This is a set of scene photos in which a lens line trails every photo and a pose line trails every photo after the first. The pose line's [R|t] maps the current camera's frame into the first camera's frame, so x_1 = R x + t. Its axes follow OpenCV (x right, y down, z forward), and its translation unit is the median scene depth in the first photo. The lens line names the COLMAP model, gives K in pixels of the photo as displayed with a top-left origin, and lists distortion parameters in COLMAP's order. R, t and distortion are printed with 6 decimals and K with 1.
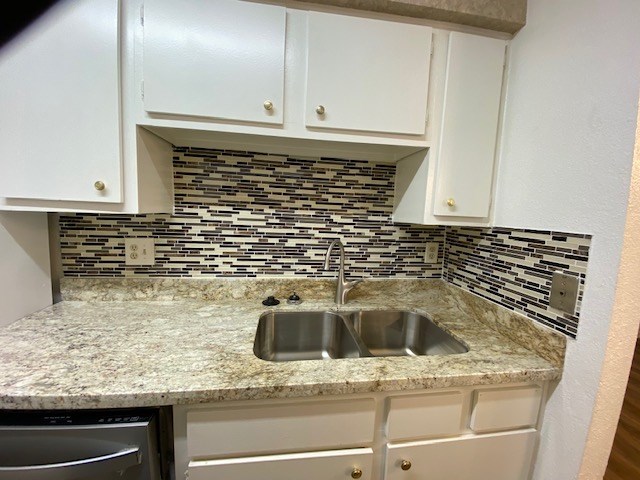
lens RADIAL K [[258.7, 0, 320.0], [0, 258.7, 240.0], [0, 0, 1]] dist [0.001057, -0.014394]
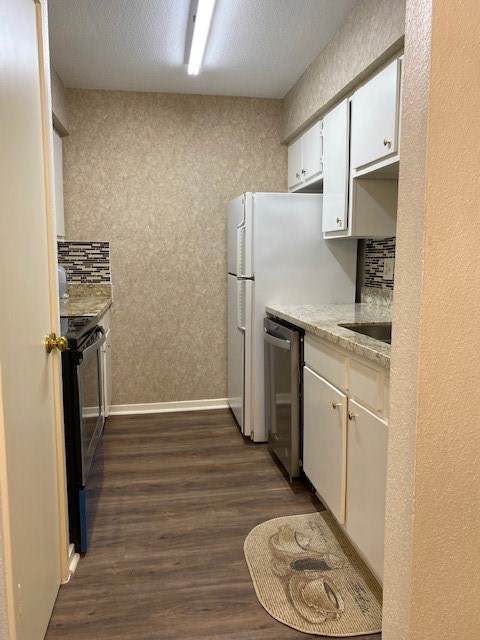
lens RADIAL K [[487.3, 0, 240.0], [0, 487.3, 320.0], [0, 0, 1]] dist [-0.000315, -0.000087]
pose [[0.035983, 0.089120, -0.995371, 1.684300], [-0.103557, 0.990986, 0.084983, 0.166718], [0.993972, 0.100020, 0.044888, 0.192295]]
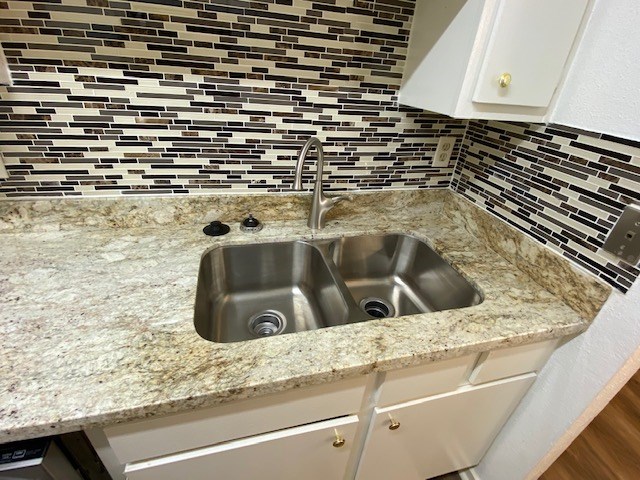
lens RADIAL K [[298.0, 0, 320.0], [0, 298.0, 240.0], [0, 0, 1]] dist [0.009388, -0.018455]
pose [[0.991889, -0.032220, 0.122956, -0.013306], [-0.021746, 0.910063, 0.413899, -0.070309], [-0.125234, -0.413216, 0.901981, 0.235844]]
